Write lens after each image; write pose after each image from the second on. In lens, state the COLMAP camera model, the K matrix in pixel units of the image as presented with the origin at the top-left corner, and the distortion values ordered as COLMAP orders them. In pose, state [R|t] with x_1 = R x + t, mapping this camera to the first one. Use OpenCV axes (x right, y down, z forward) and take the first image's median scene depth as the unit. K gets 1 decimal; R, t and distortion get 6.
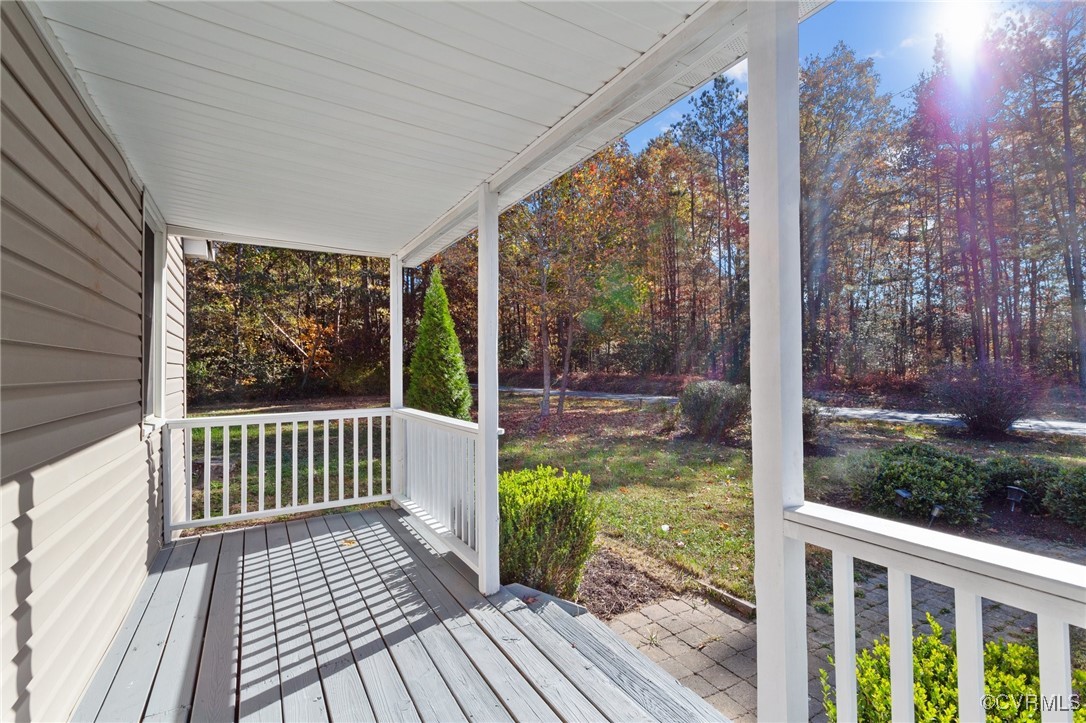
lens RADIAL K [[527.3, 0, 543.0], [0, 527.3, 361.5], [0, 0, 1]] dist [-0.000964, -0.000106]
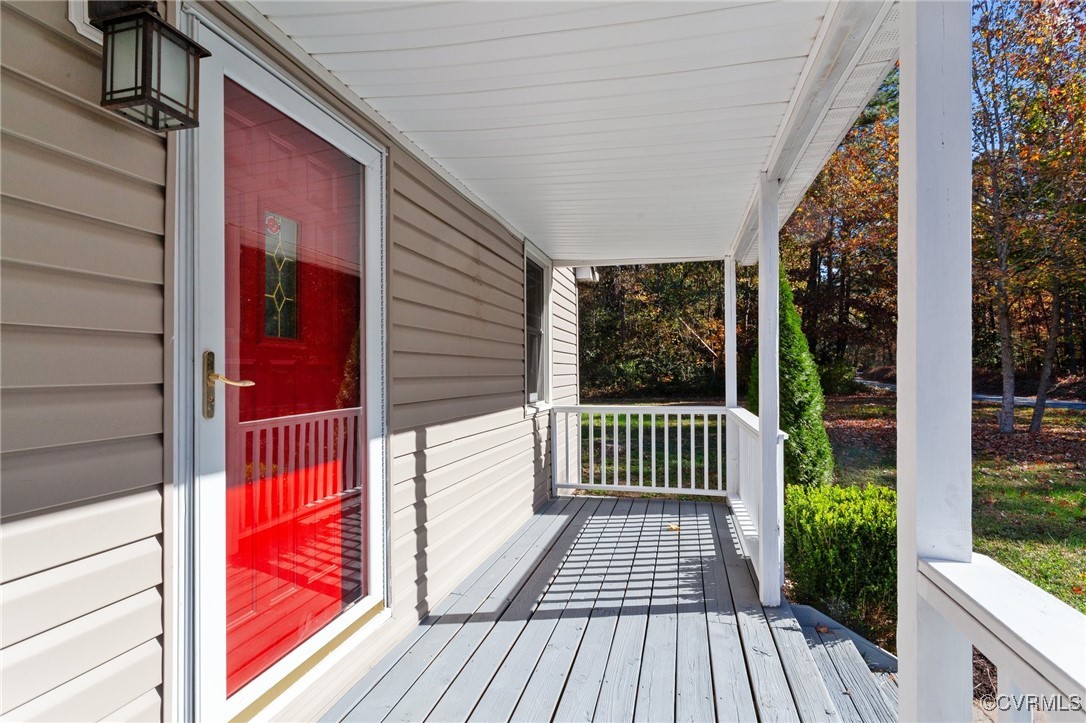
lens RADIAL K [[538.7, 0, 543.6], [0, 538.7, 376.1], [0, 0, 1]] dist [-0.000637, -0.000078]
pose [[0.681414, 0.015379, -0.731736, 0.285431], [0.005543, 0.999642, 0.026171, -0.001104], [0.731877, -0.021889, 0.681085, 0.041941]]
